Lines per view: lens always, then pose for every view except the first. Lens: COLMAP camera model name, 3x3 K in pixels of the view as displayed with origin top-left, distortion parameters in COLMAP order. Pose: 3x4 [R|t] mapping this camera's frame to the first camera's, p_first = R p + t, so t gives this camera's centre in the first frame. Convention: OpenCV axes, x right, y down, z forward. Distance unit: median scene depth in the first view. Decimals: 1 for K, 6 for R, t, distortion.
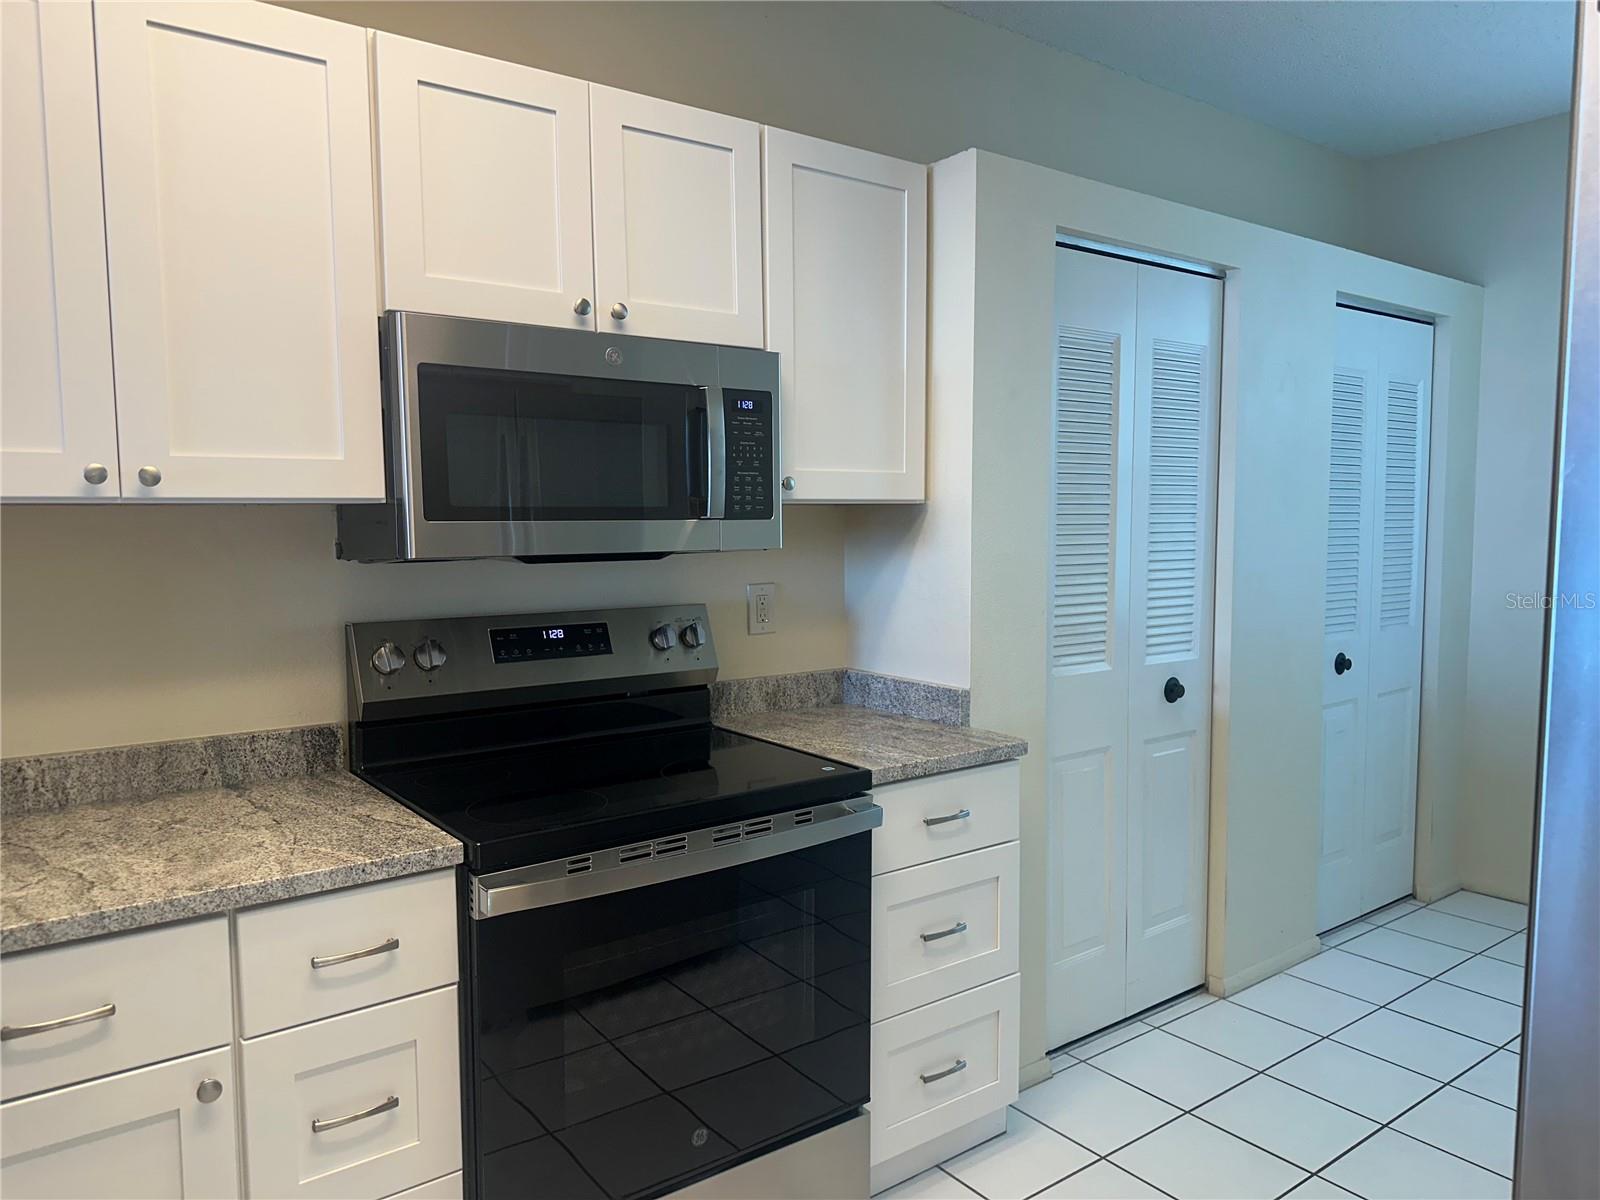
lens RADIAL K [[1111.5, 0, 825.7], [0, 1111.5, 600.6], [0, 0, 1]] dist [0.059817, -0.078950]
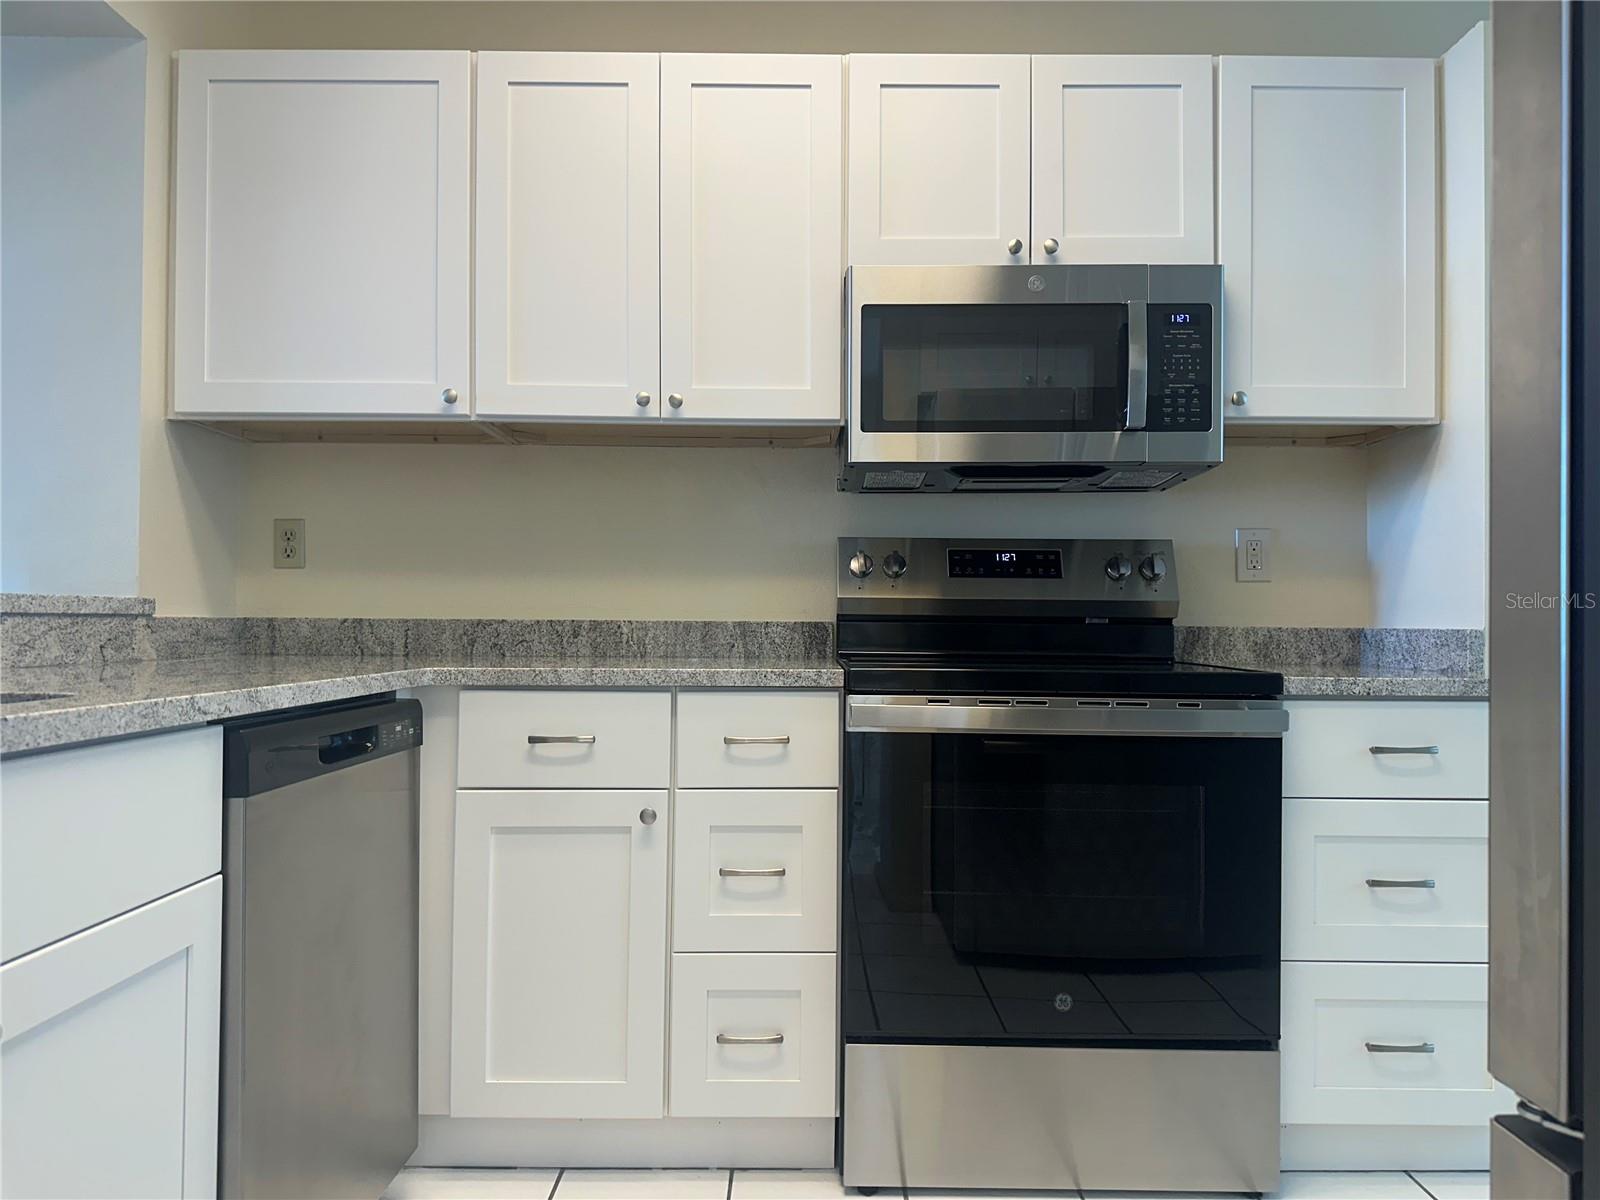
lens RADIAL K [[1111.5, 0, 803.9], [0, 1111.5, 609.0], [0, 0, 1]] dist [0.059817, -0.078950]
pose [[0.789713, 0.000461, -0.613476, 0.282369], [-0.055508, 0.995952, -0.070706, 0.176947], [0.610960, 0.089890, 0.786541, 0.016626]]
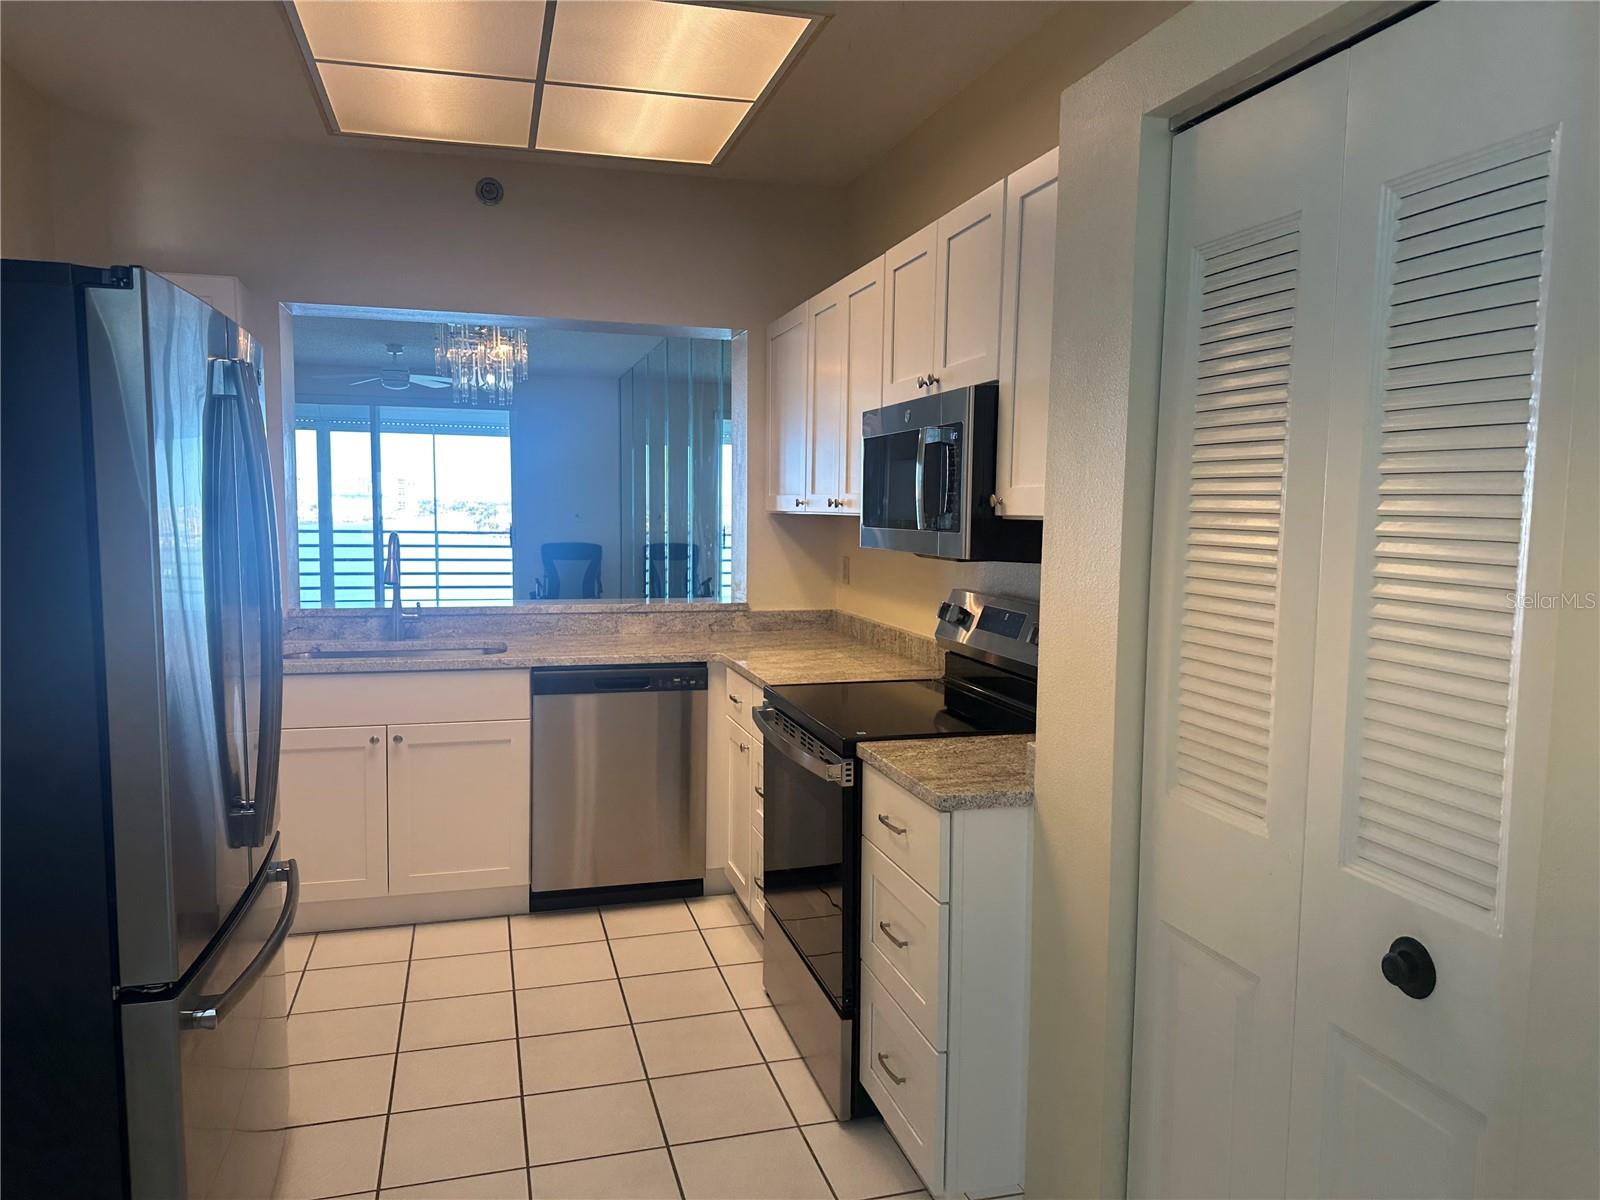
lens RADIAL K [[1111.5, 0, 802.1], [0, 1111.5, 607.3], [0, 0, 1]] dist [0.059817, -0.078950]
pose [[-0.373438, 0.097531, -0.922514, 1.075385], [-0.083882, 0.986834, 0.138287, -0.152672], [0.923855, 0.129024, -0.360340, 1.275413]]
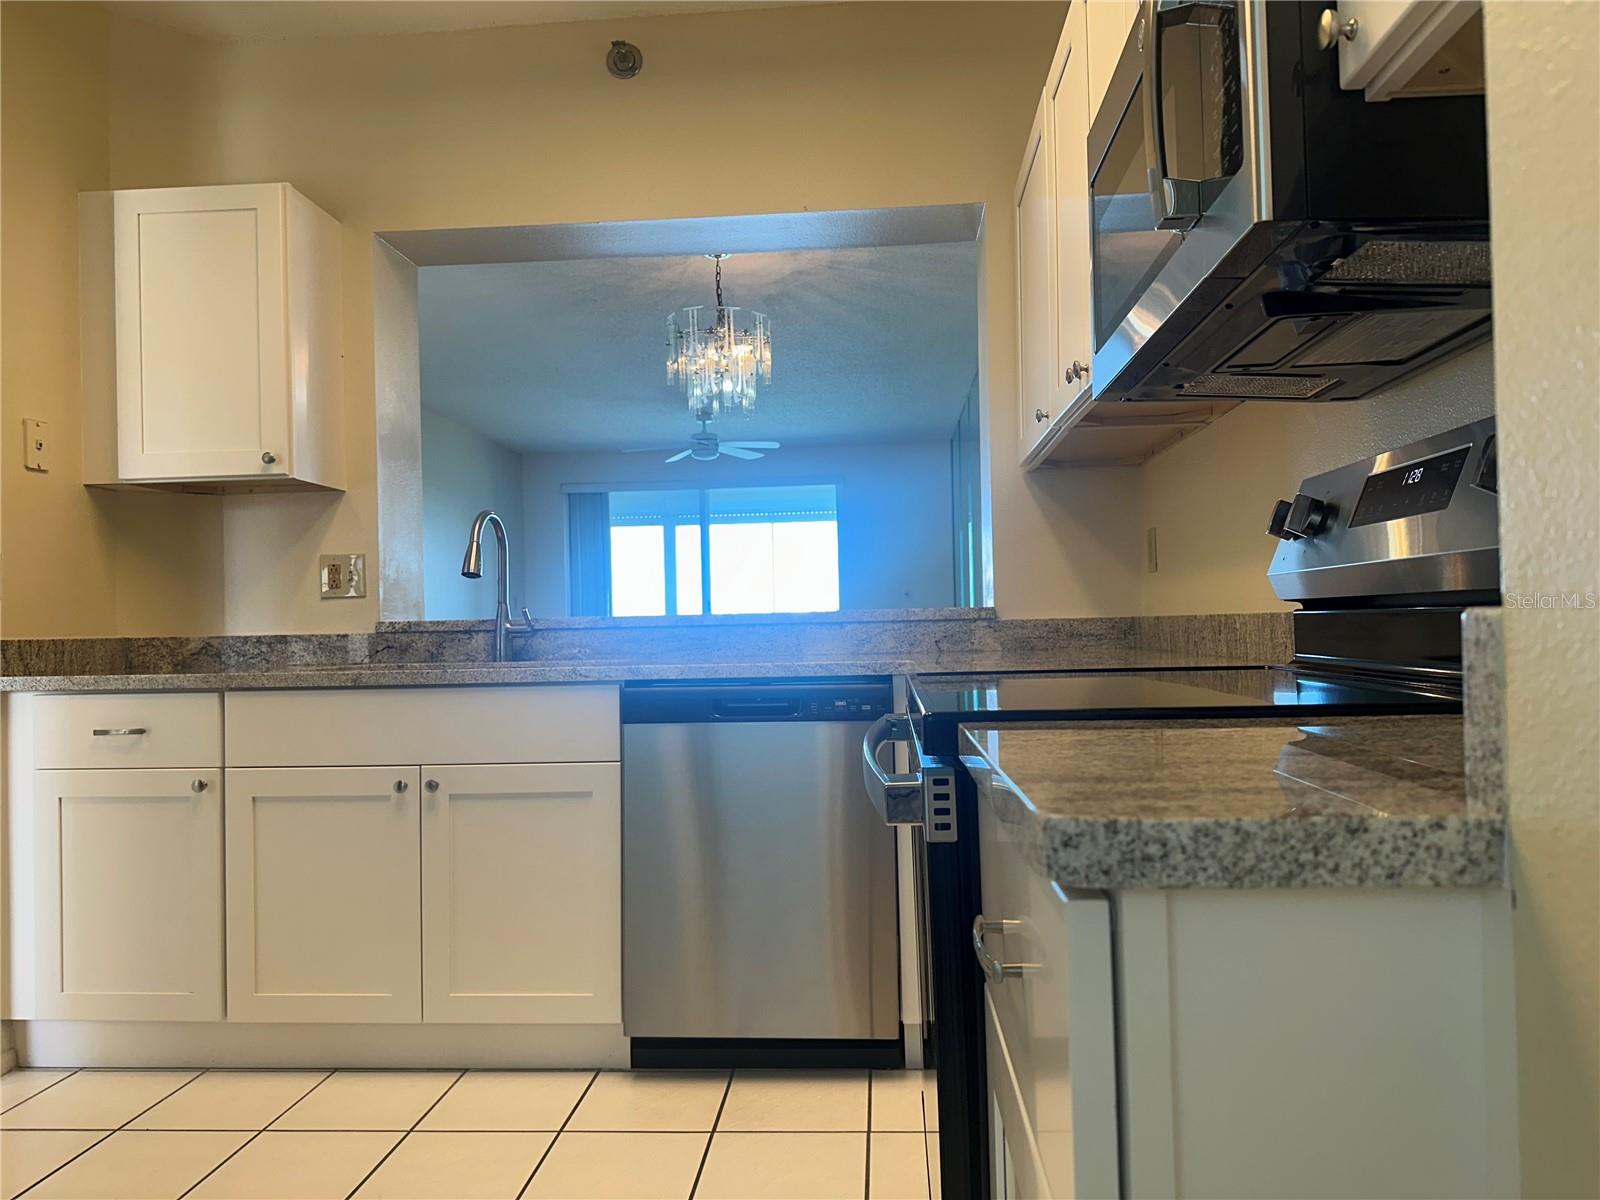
lens RADIAL K [[1111.5, 0, 807.8], [0, 1111.5, 610.1], [0, 0, 1]] dist [0.059817, -0.078950]
pose [[-0.669823, 0.016499, -0.742338, 0.373124], [-0.030453, 0.998302, 0.049666, 0.074181], [0.741896, 0.055873, -0.668183, 1.175446]]
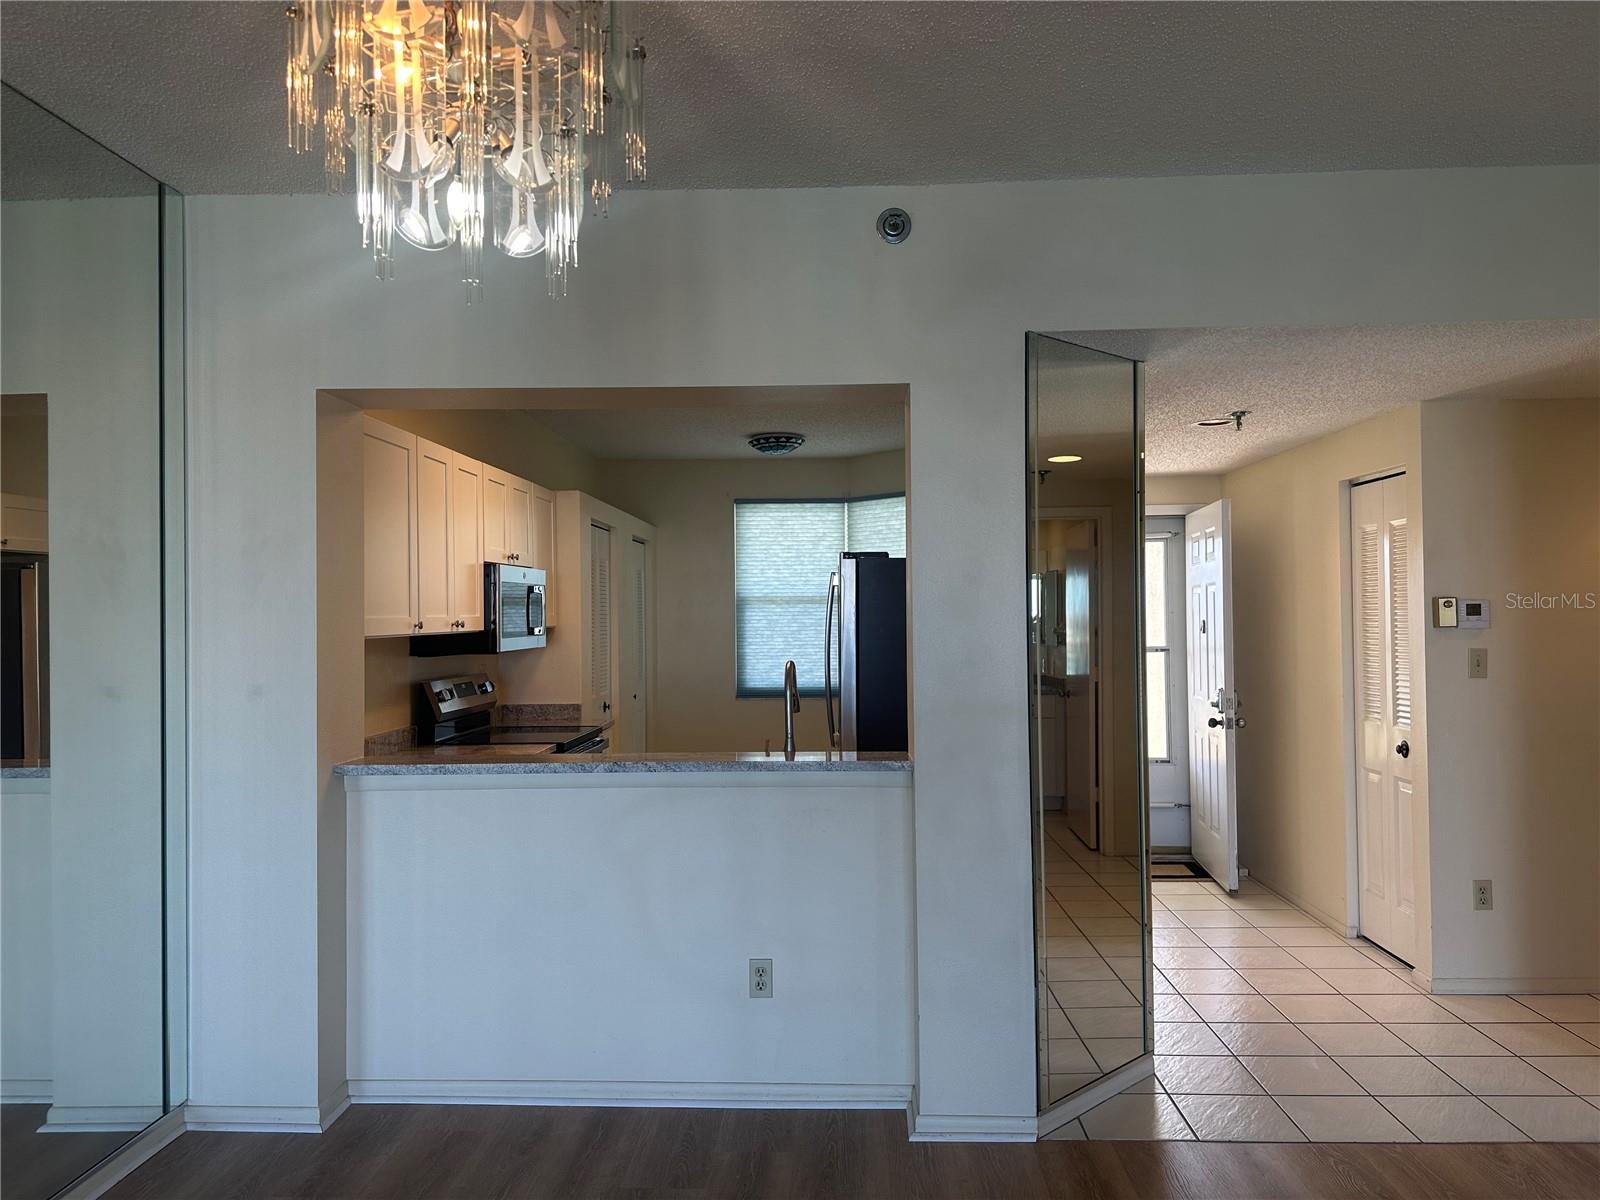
lens RADIAL K [[1111.5, 0, 801.5], [0, 1111.5, 602.6], [0, 0, 1]] dist [0.059817, -0.078950]
pose [[0.640370, 0.004305, 0.768054, -1.677514], [0.070436, 0.995441, -0.064306, 0.058721], [-0.764830, 0.095278, 0.637148, -1.113927]]
